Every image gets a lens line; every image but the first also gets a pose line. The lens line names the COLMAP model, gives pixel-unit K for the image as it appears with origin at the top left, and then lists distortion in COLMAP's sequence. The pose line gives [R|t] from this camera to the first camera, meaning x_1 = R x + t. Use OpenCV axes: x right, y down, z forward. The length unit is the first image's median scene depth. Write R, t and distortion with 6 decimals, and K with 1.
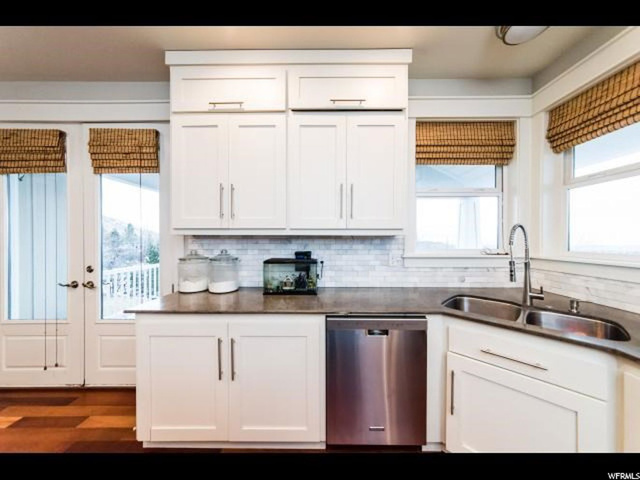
lens RADIAL K [[214.5, 0, 323.5], [0, 214.5, 241.2], [0, 0, 1]] dist [-0.005938, 0.000568]
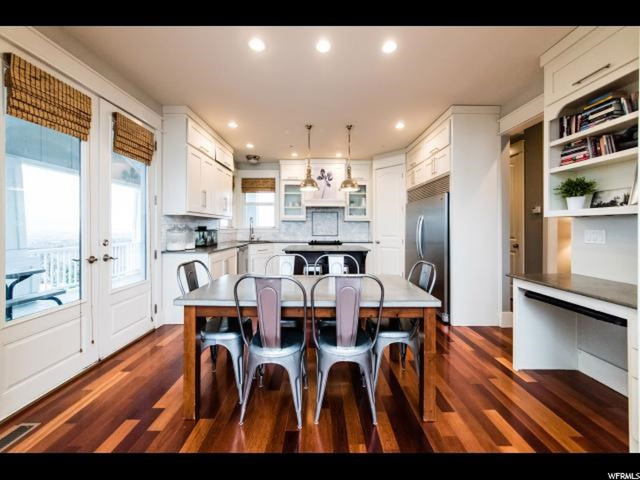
lens RADIAL K [[214.5, 0, 325.5], [0, 214.5, 225.1], [0, 0, 1]] dist [-0.005938, 0.000568]
pose [[-0.075430, 0.007606, 0.997122, -2.167280], [0.014918, 0.999868, -0.006499, 0.075734], [-0.997040, 0.014385, -0.075533, 0.019666]]
